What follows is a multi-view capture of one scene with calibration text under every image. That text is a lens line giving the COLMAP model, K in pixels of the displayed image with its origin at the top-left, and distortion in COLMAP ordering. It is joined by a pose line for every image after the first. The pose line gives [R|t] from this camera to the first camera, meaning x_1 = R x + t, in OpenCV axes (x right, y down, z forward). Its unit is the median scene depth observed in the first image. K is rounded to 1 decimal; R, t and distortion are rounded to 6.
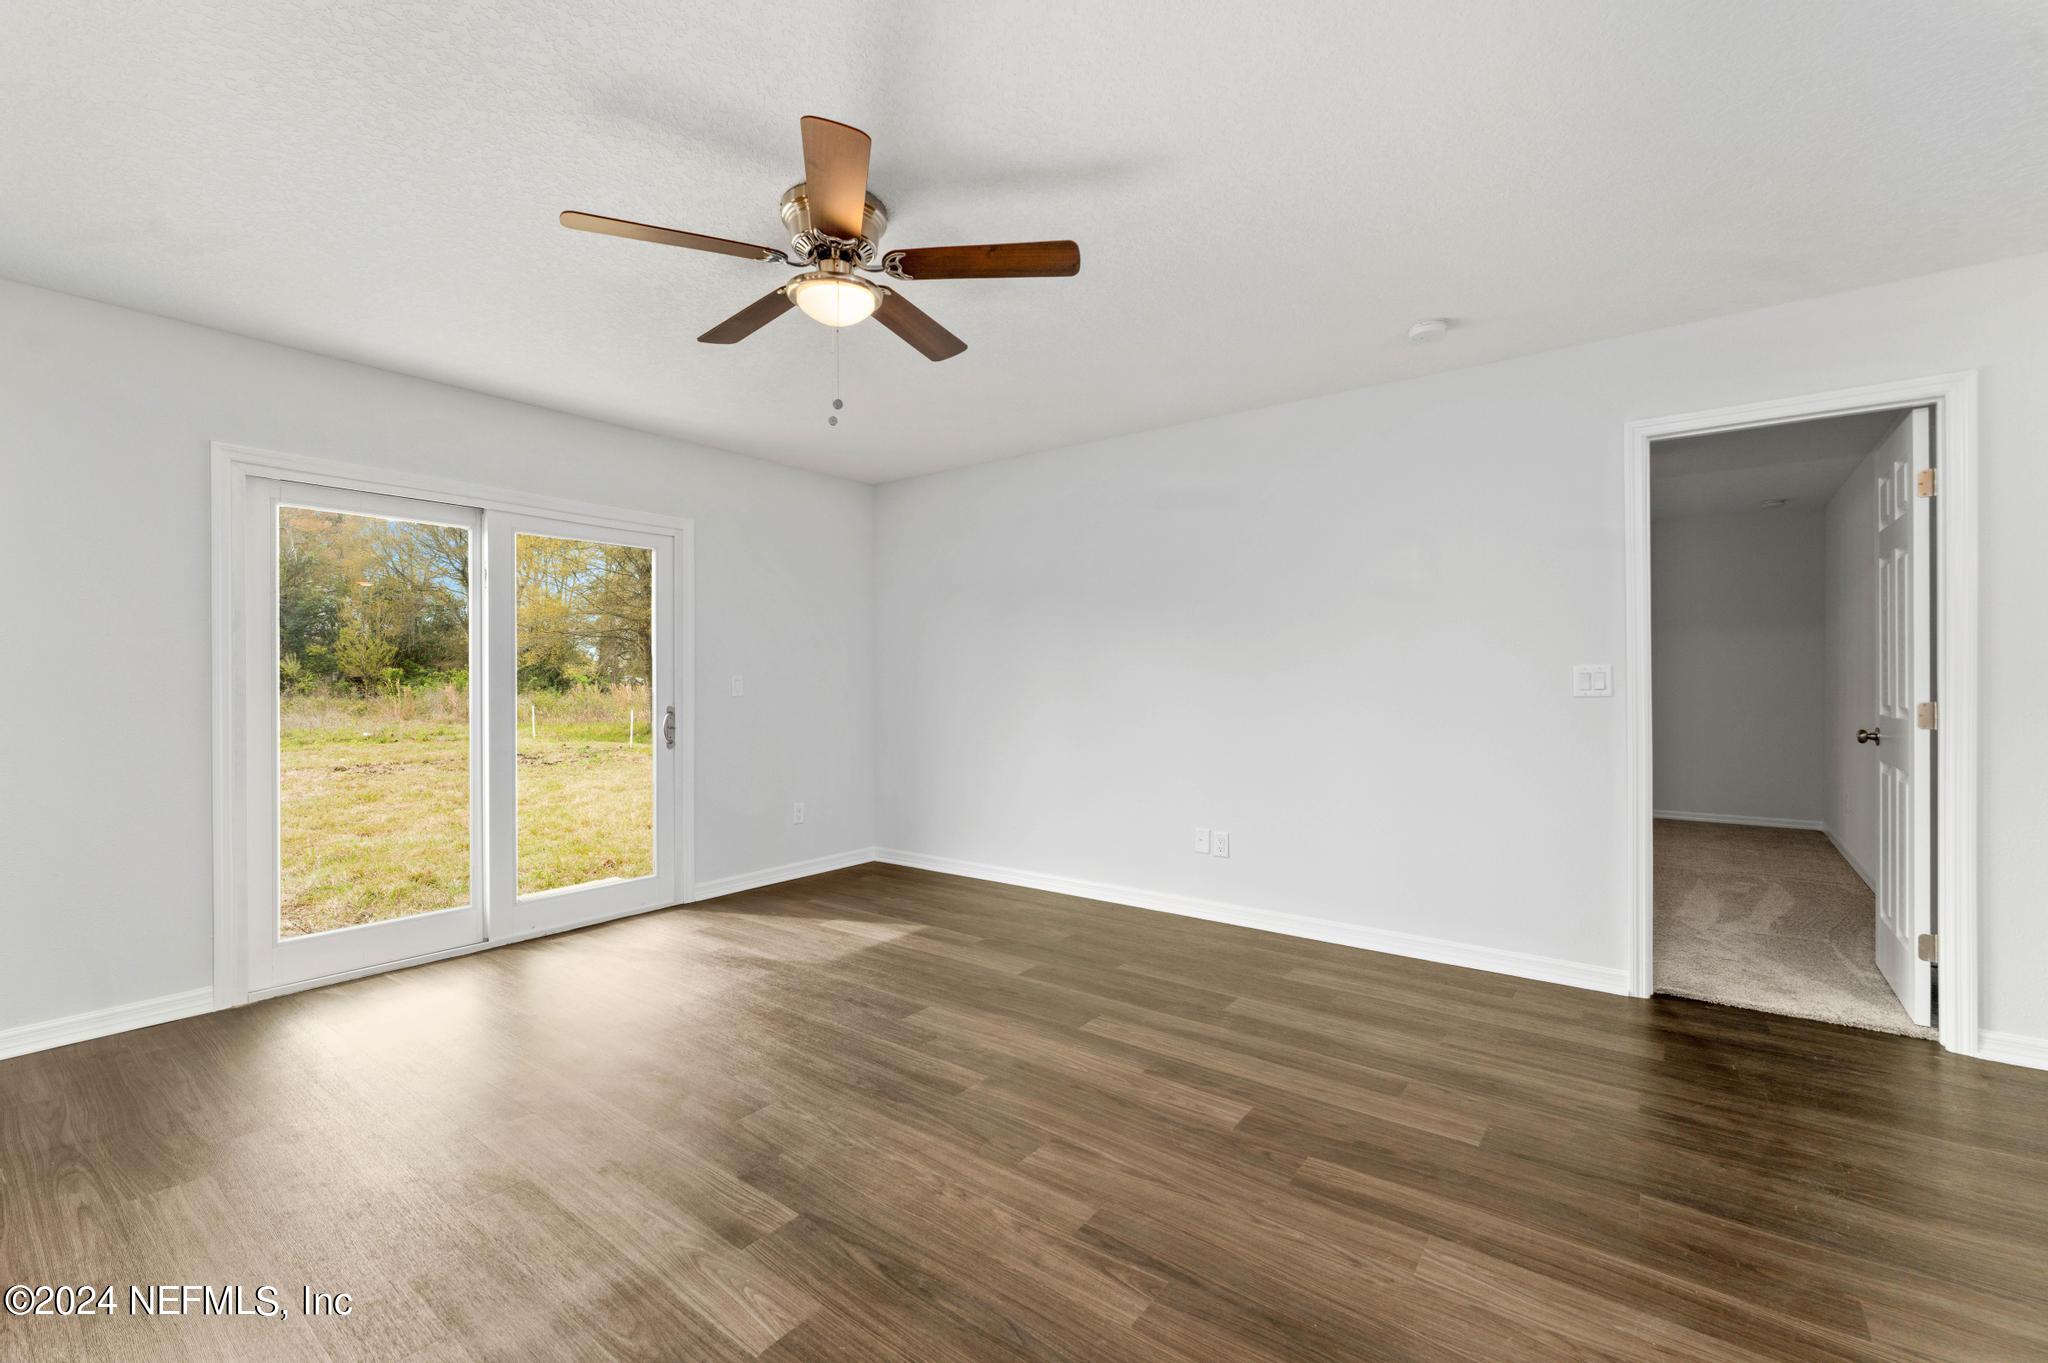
lens RADIAL K [[861.3, 0, 1002.7], [0, 861.3, 688.1], [0, 0, 1]] dist [-0.003066, 0.000049]
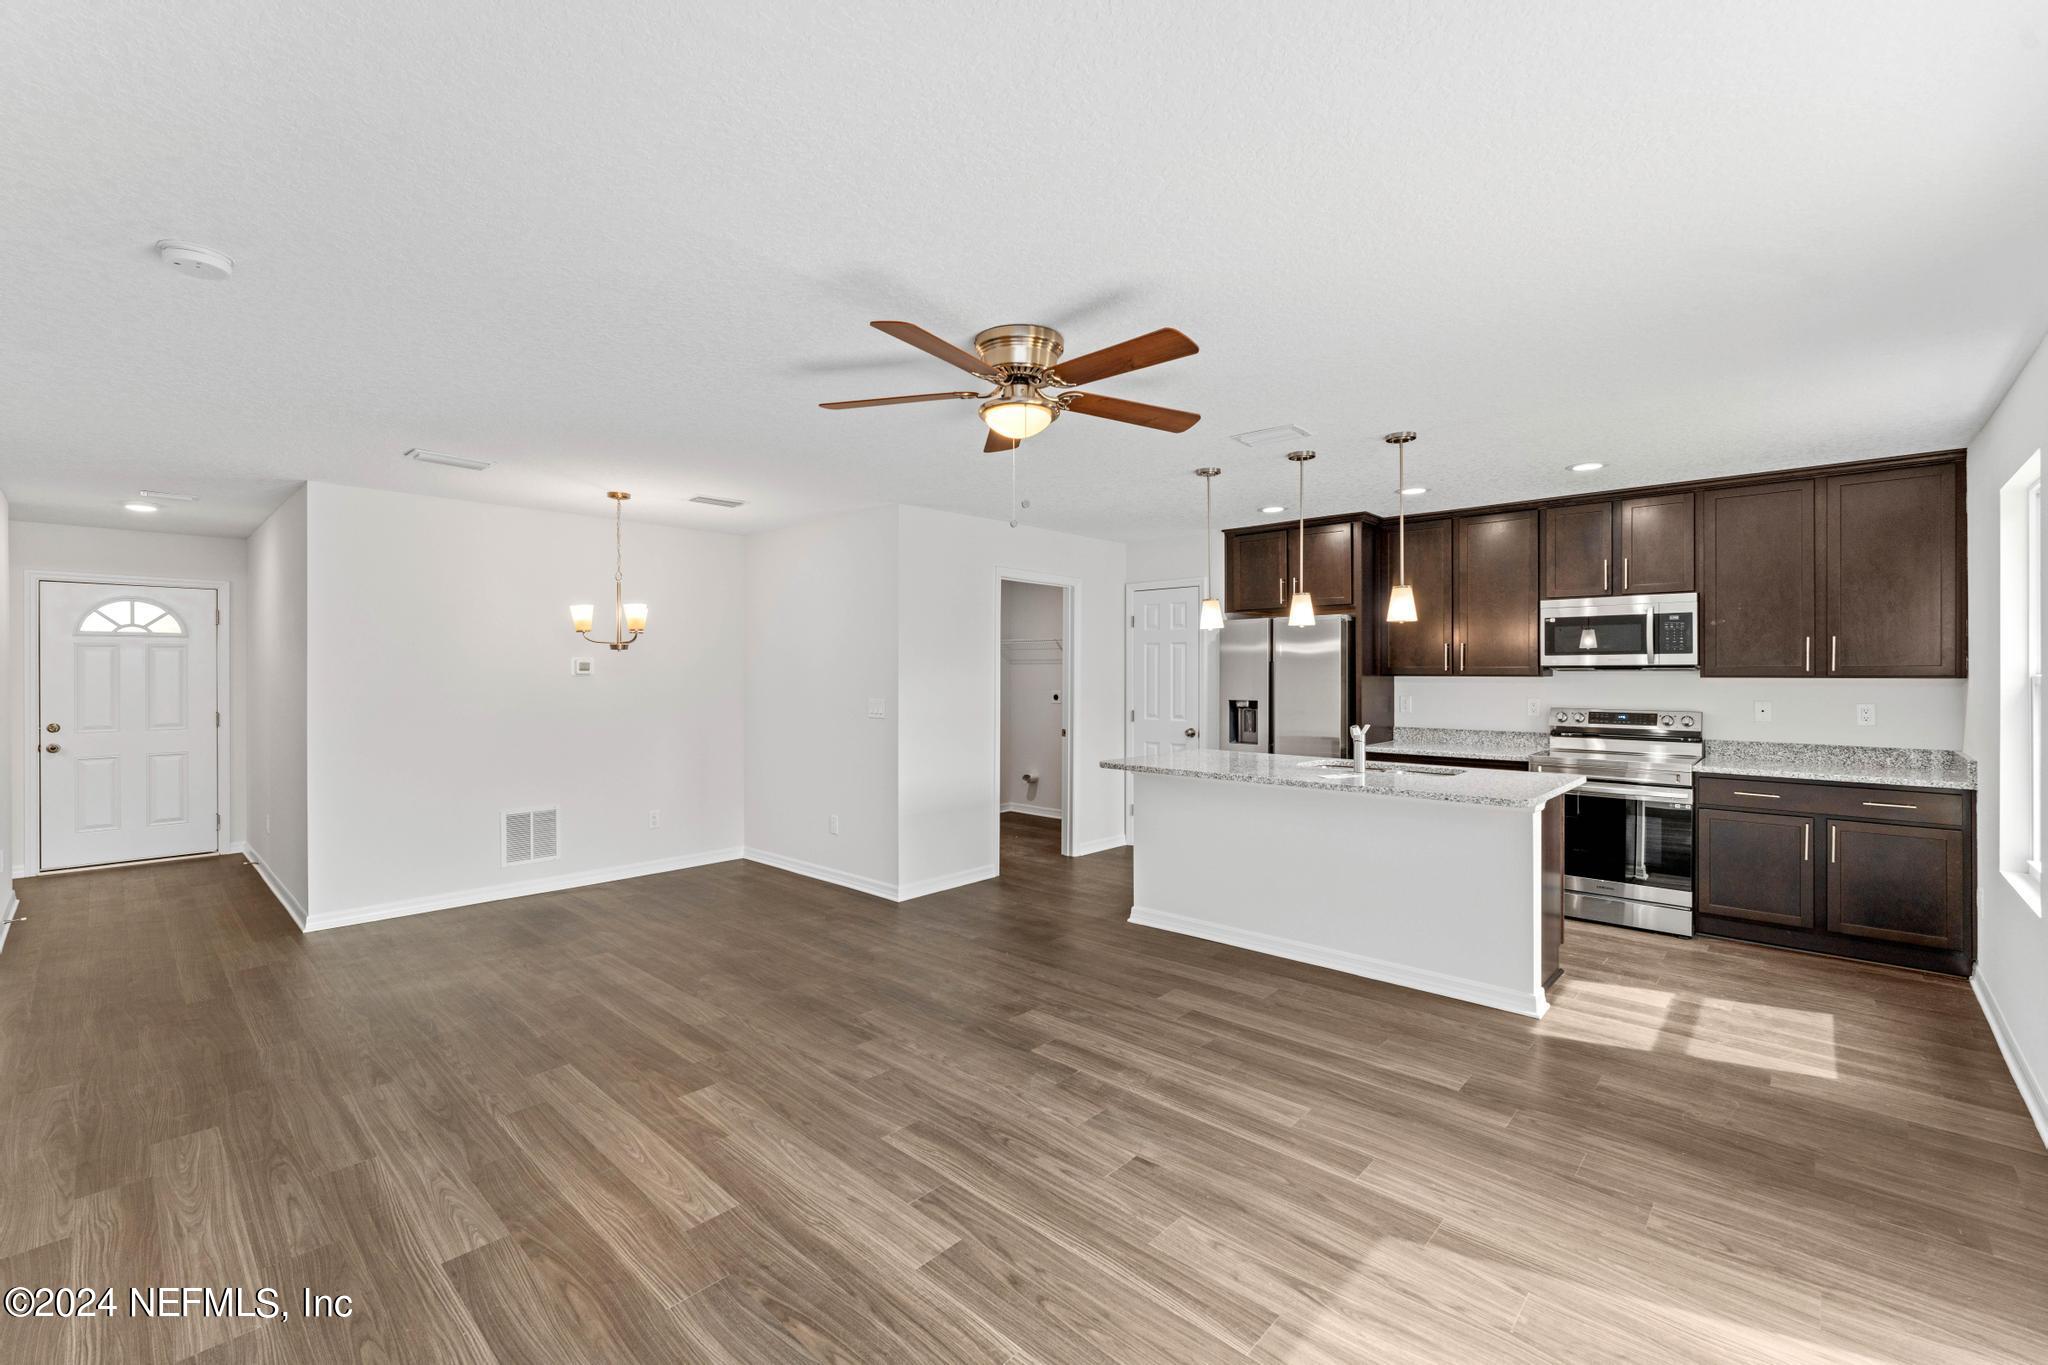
lens RADIAL K [[861.3, 0, 1015.6], [0, 861.3, 675.9], [0, 0, 1]] dist [-0.003066, 0.000049]
pose [[-0.996136, 0.006896, 0.087558, -0.215540], [0.008196, 0.999861, 0.014499, -0.087243], [-0.087446, 0.015161, -0.996054, 1.598999]]
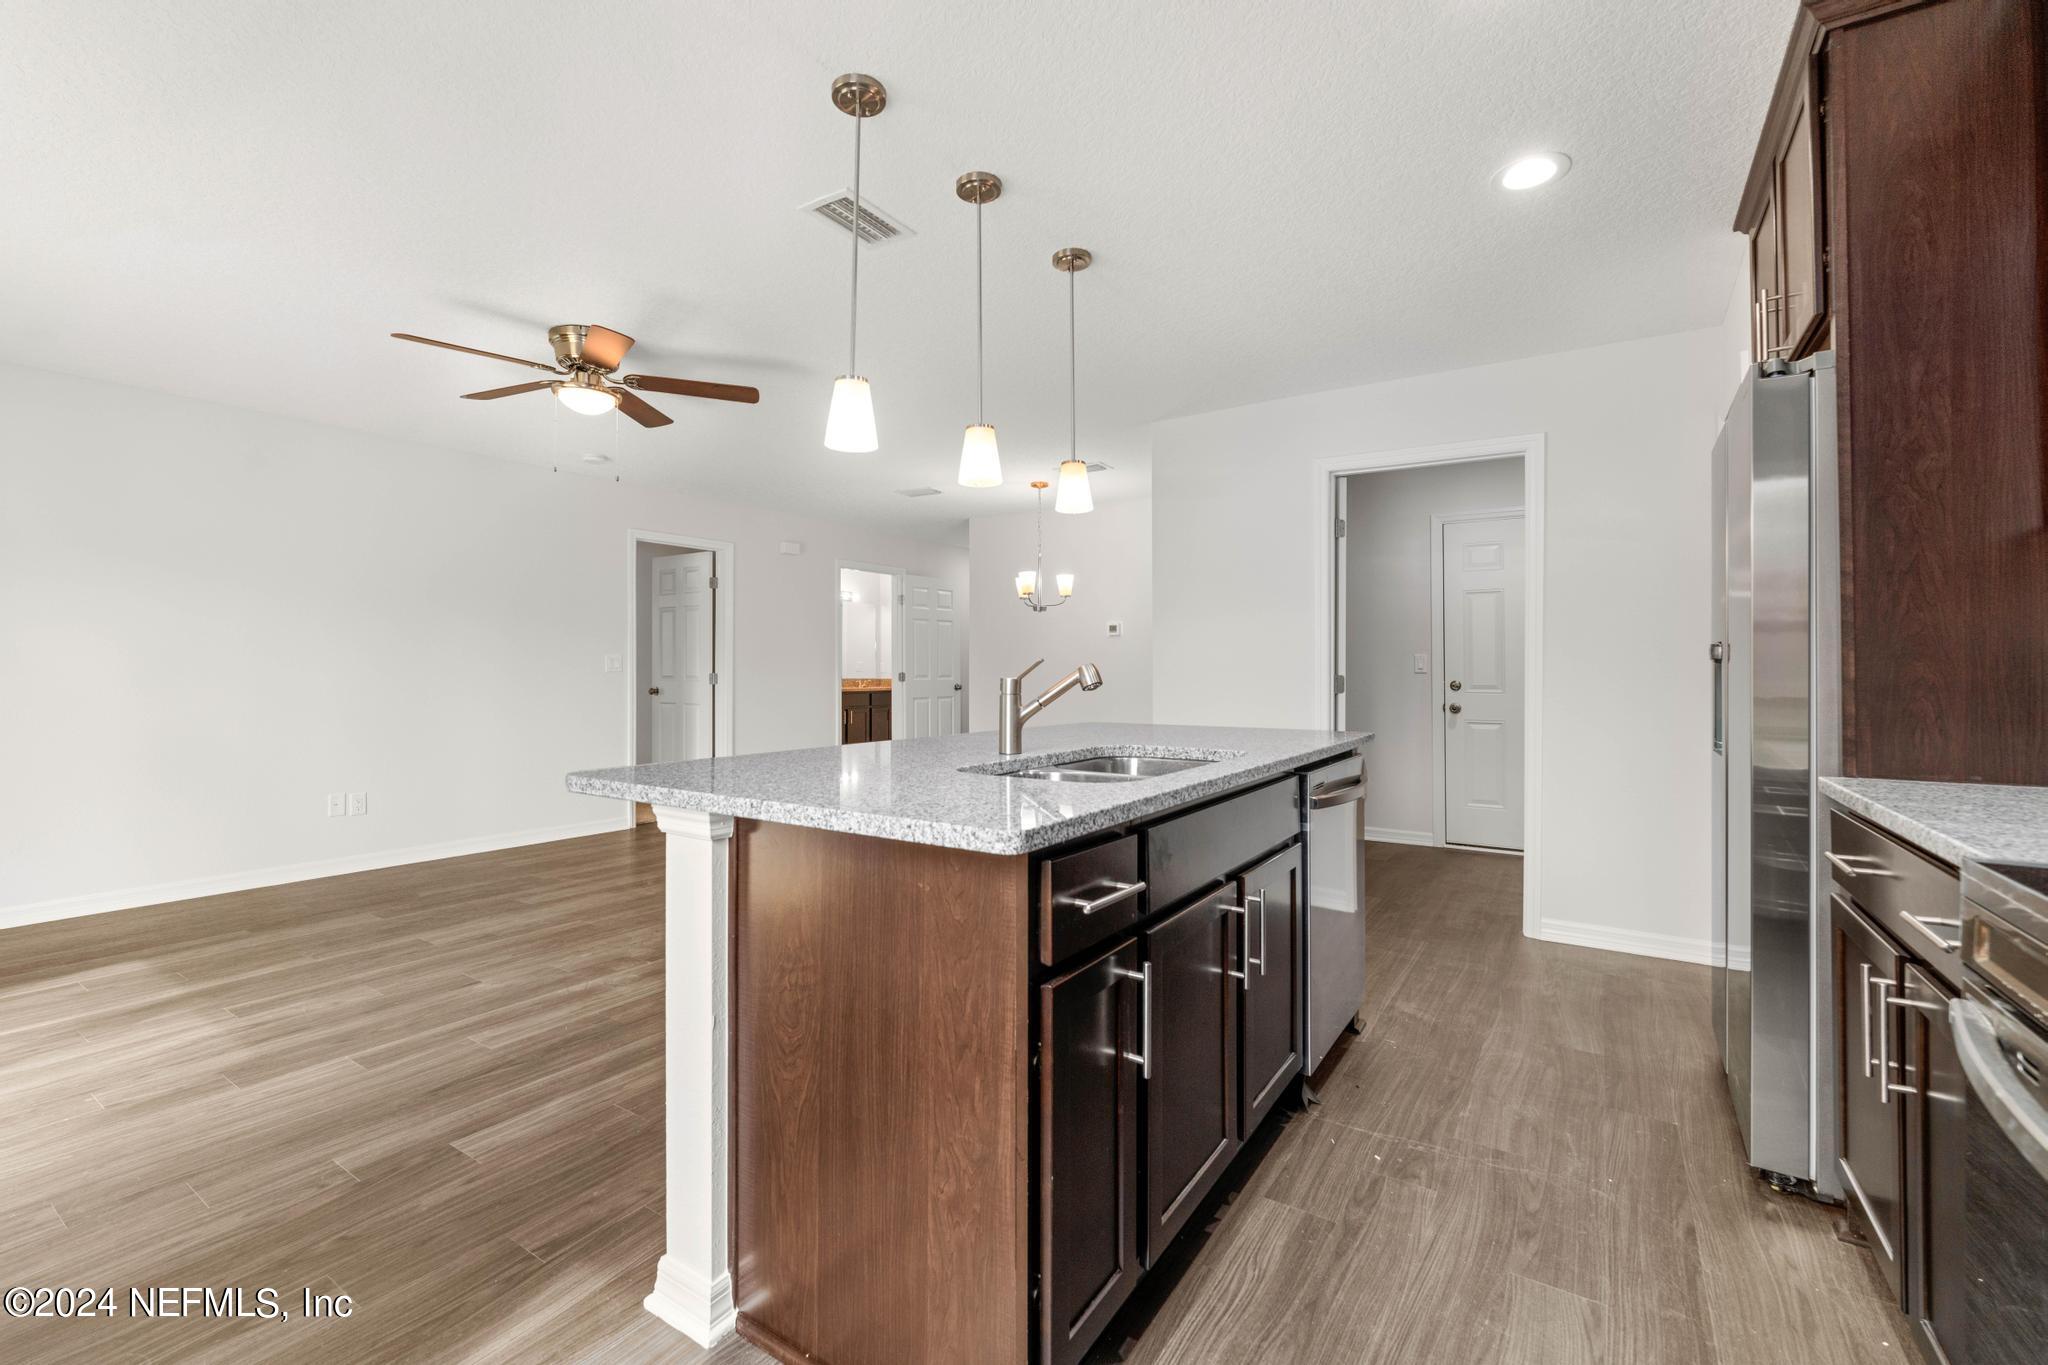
lens RADIAL K [[861.3, 0, 1012.0], [0, 861.3, 660.8], [0, 0, 1]] dist [-0.003066, 0.000049]
pose [[-0.082573, 0.017551, 0.996430, -1.274544], [0.008940, 0.999818, -0.016870, 0.025267], [-0.996545, 0.007515, -0.082715, 0.292789]]
